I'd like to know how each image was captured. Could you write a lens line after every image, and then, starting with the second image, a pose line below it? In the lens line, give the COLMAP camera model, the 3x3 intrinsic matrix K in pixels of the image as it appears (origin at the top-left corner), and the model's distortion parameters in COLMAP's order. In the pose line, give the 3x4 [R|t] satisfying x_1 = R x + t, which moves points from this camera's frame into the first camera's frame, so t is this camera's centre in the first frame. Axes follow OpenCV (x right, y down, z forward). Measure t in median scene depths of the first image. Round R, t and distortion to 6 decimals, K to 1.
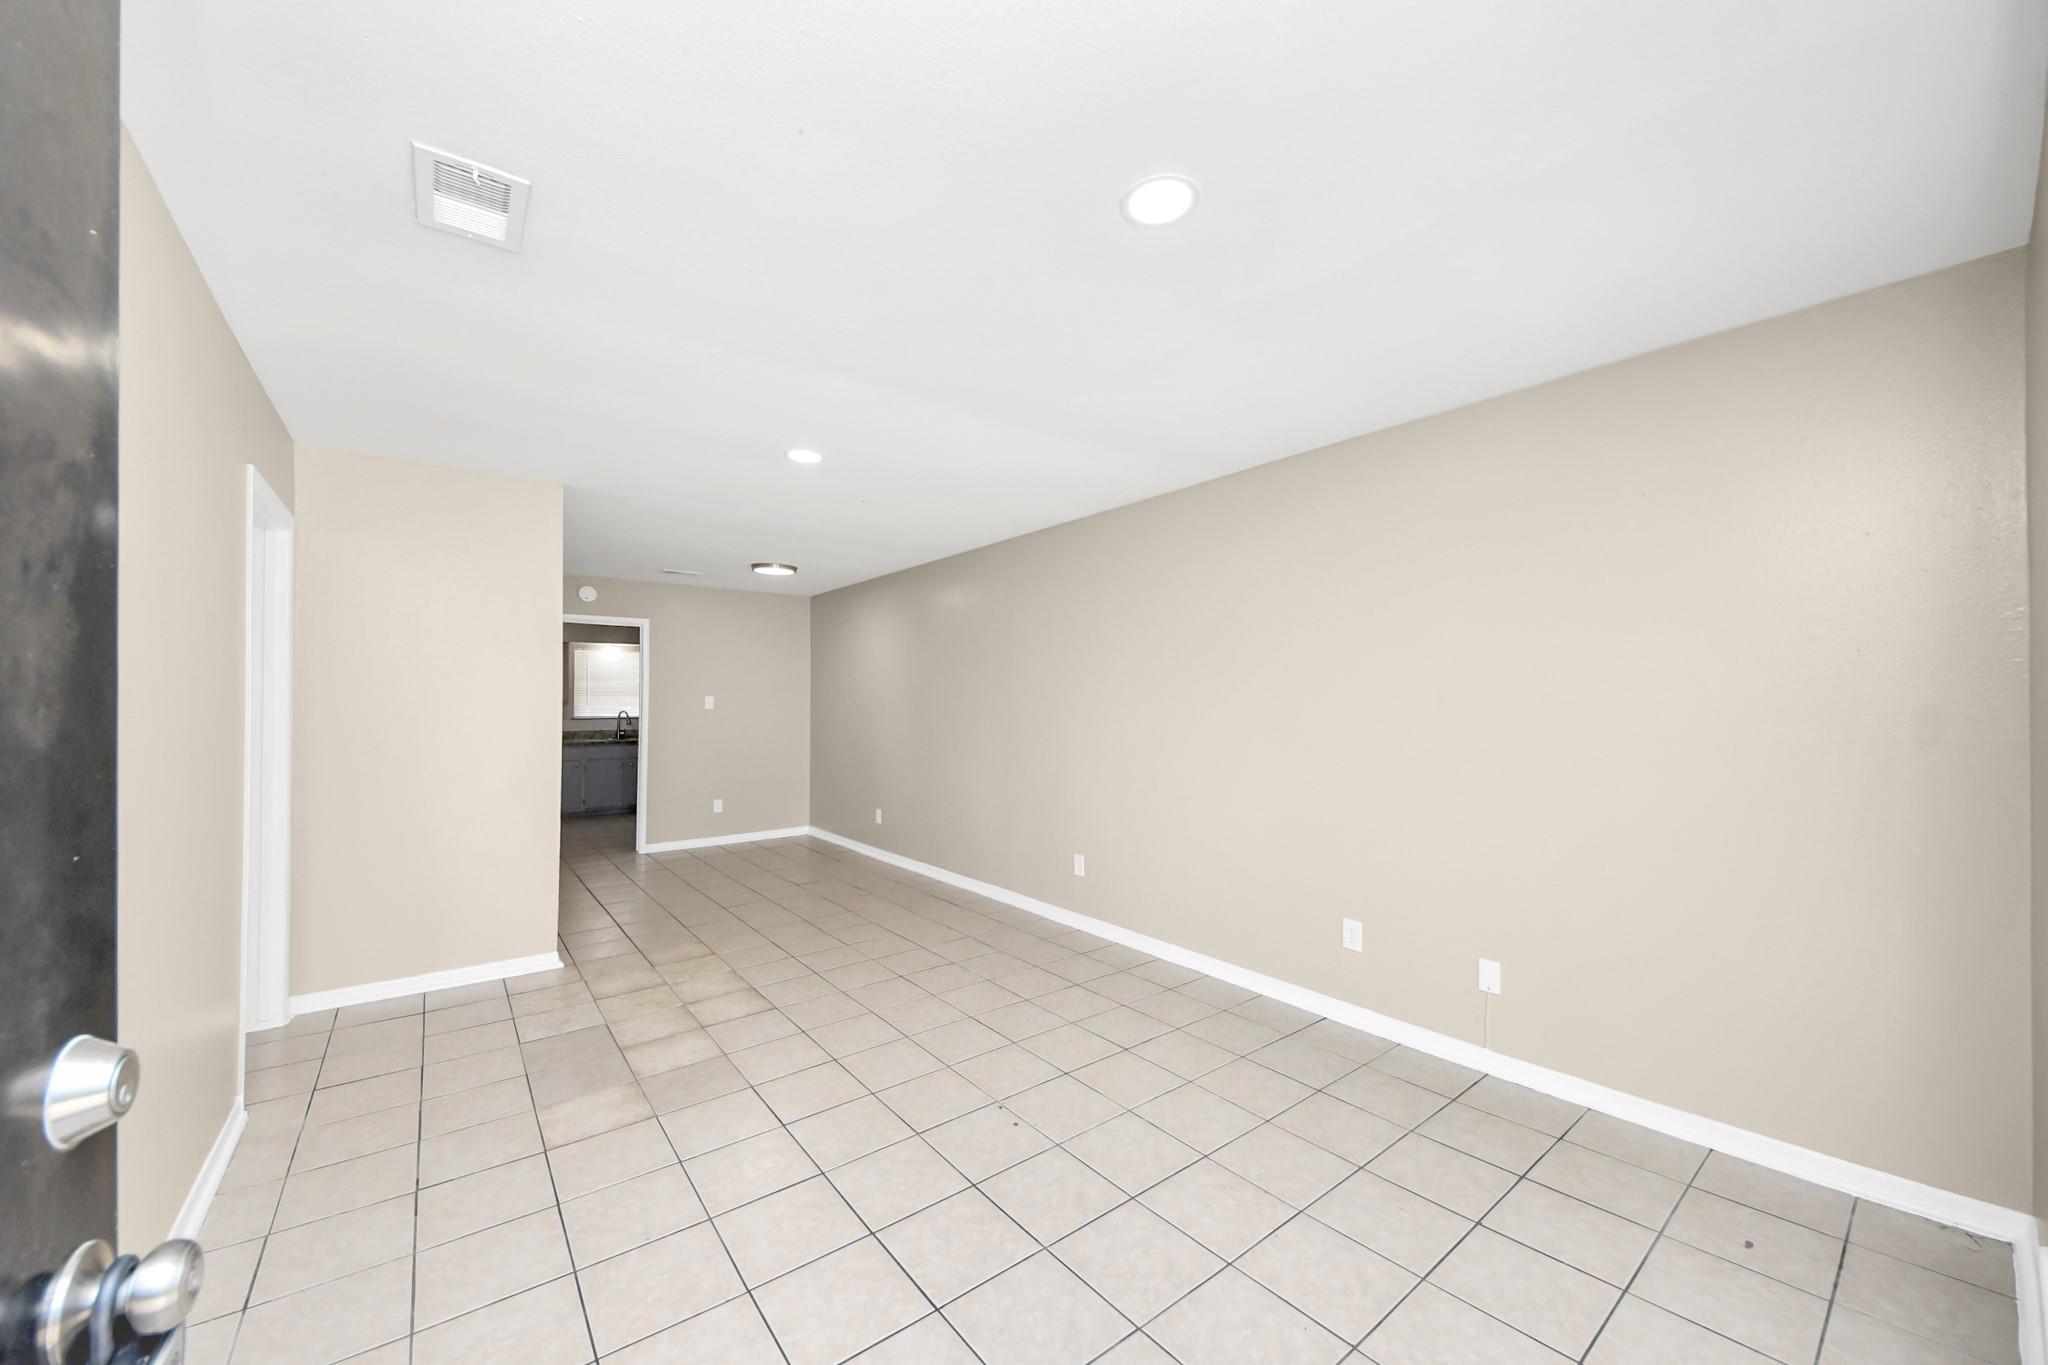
lens RADIAL K [[747.9, 0, 1010.4], [0, 747.9, 689.1], [0, 0, 1]] dist [0.036956, -0.018415]
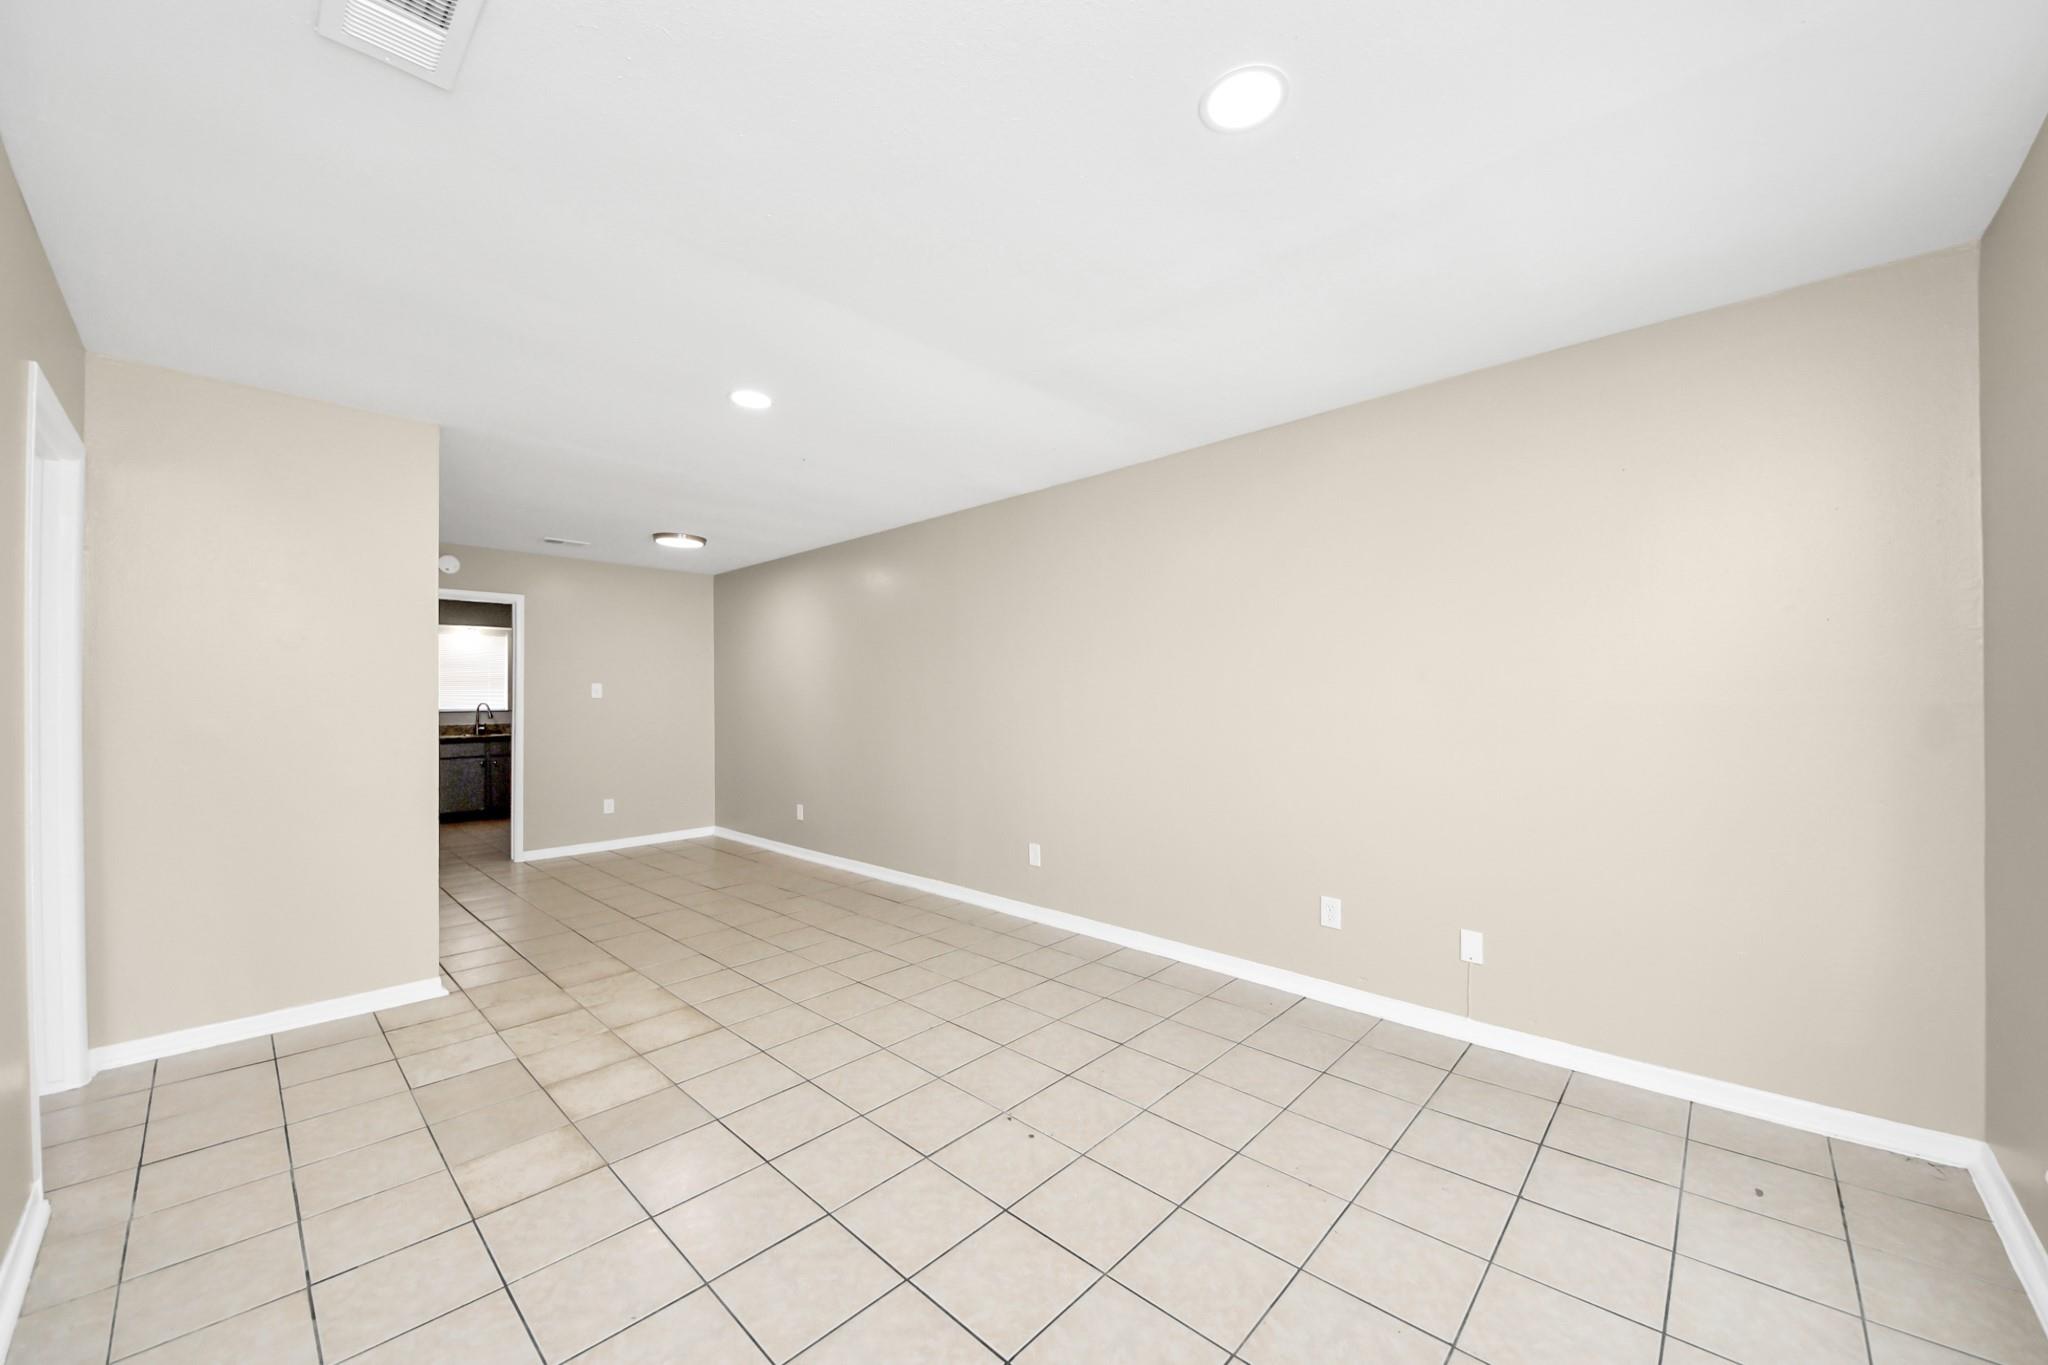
lens RADIAL K [[756.4, 0, 1004.5], [0, 756.4, 689.7], [0, 0, 1]] dist [0.037657, -0.018279]
pose [[0.989535, -0.003999, 0.144240, -0.114675], [0.002879, 0.999964, 0.007971, 0.023301], [-0.144267, -0.007472, 0.989511, 0.072492]]
